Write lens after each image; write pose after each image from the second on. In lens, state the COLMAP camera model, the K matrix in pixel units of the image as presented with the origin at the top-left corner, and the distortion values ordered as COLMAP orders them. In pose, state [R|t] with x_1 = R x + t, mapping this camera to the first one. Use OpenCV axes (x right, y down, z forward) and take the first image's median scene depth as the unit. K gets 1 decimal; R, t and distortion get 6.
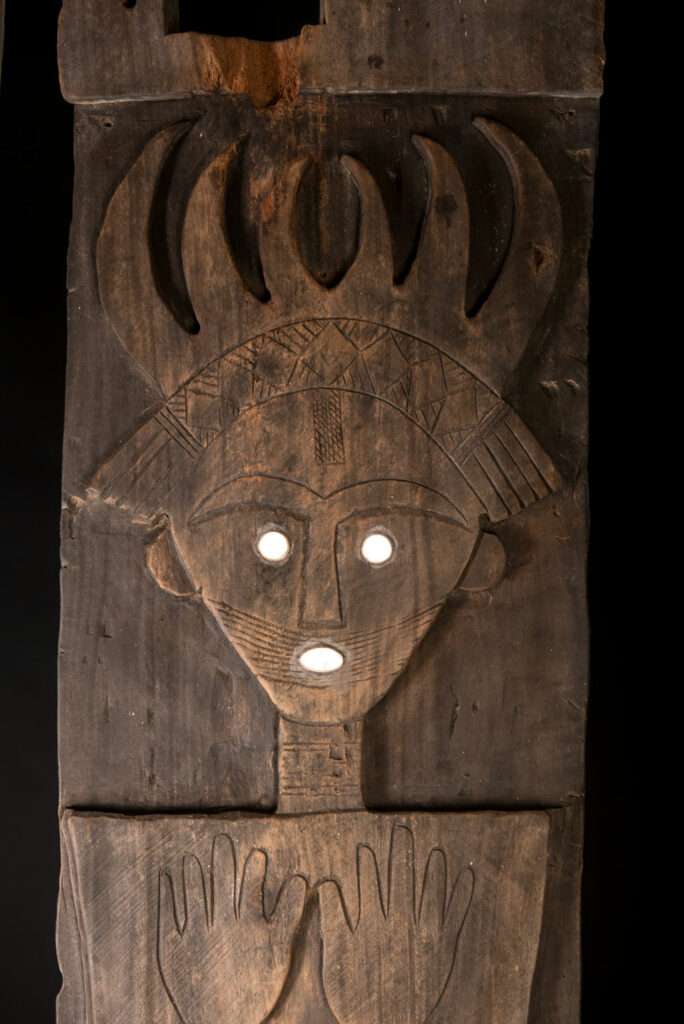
lens RADIAL K [[1445.9, 0, 347.0], [0, 1445.9, 509.4], [0, 0, 1]] dist [0.121277, 0.000000]
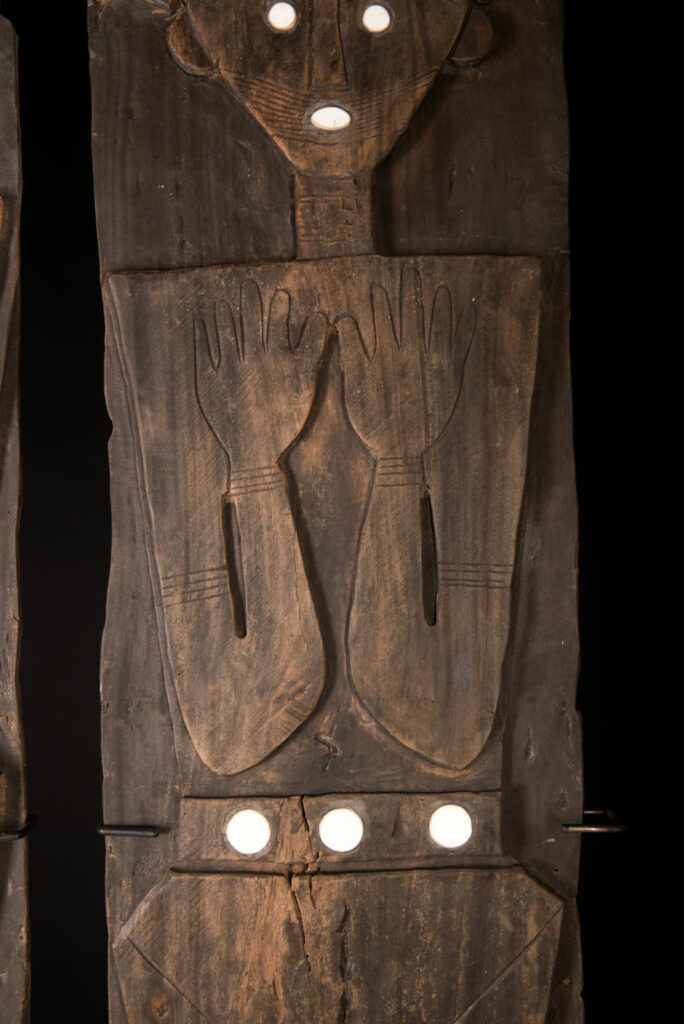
lens RADIAL K [[1113.3, 0, 340.9], [0, 1113.3, 514.1], [0, 0, 1]] dist [0.051379, 0.000000]
pose [[0.998733, -0.046000, 0.020389, -0.040706], [0.046193, 0.998891, -0.009102, 0.408521], [-0.019948, 0.010033, 0.999751, 0.150244]]
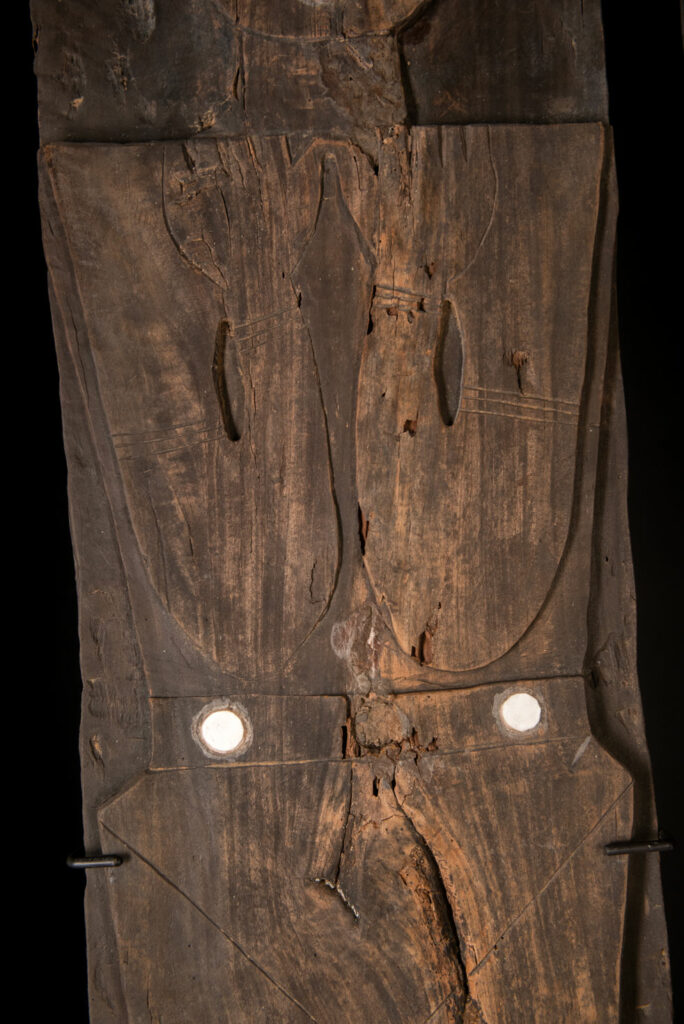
lens RADIAL K [[1113.3, 0, 341.9], [0, 1113.3, 511.0], [0, 0, 1]] dist [0.051379, 0.000000]
pose [[0.994374, -0.095606, -0.045601, -0.431452], [0.094043, 0.994943, -0.035264, 0.419215], [0.048742, 0.030777, 0.998337, 0.248977]]
